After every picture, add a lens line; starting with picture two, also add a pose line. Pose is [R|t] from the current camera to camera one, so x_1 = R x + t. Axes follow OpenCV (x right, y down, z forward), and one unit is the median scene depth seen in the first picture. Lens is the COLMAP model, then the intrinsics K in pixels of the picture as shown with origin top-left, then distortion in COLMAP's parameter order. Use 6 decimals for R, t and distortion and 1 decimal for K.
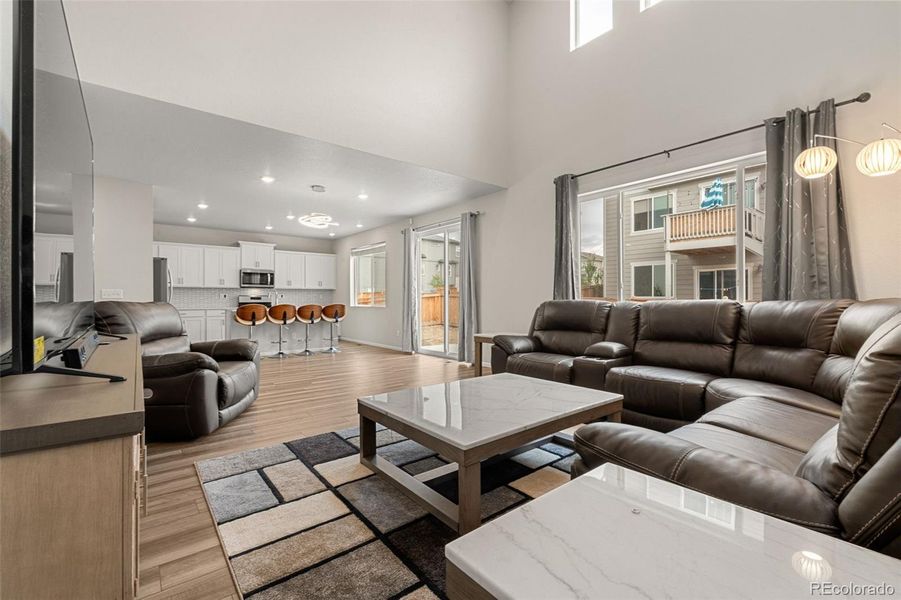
lens RADIAL K [[399.2, 0, 457.4], [0, 399.2, 298.3], [0, 0, 1]] dist [-0.003188, -0.000449]
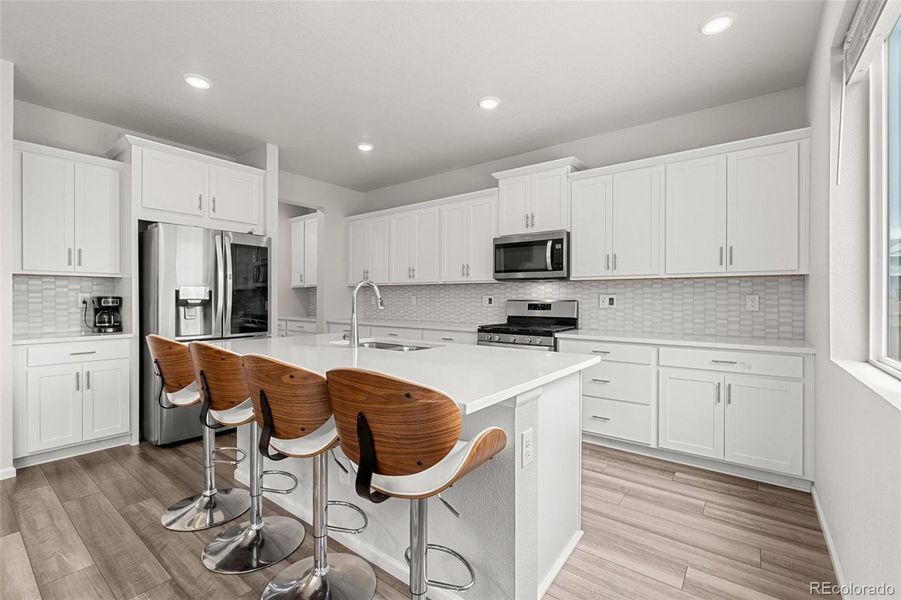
lens RADIAL K [[399.2, 0, 445.7], [0, 399.2, 302.7], [0, 0, 1]] dist [-0.003188, -0.000449]
pose [[0.193043, 0.008174, -0.981156, -0.129032], [-0.005448, 0.999959, 0.007259, -0.006441], [0.981175, 0.003944, 0.193079, 0.844499]]
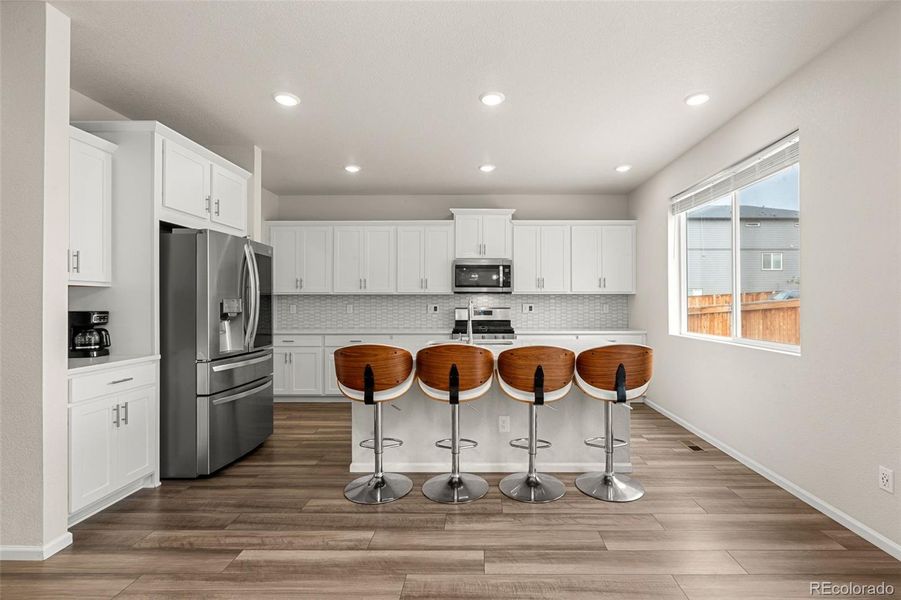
lens RADIAL K [[444.2, 0, 452.7], [0, 444.2, 300.6], [0, 0, 1]] dist [0.001036, 0.000659]
pose [[0.754473, -0.004858, -0.656313, -0.141340], [0.001446, 0.999982, -0.005739, -0.013385], [0.656329, 0.003381, 0.754467, 0.526460]]
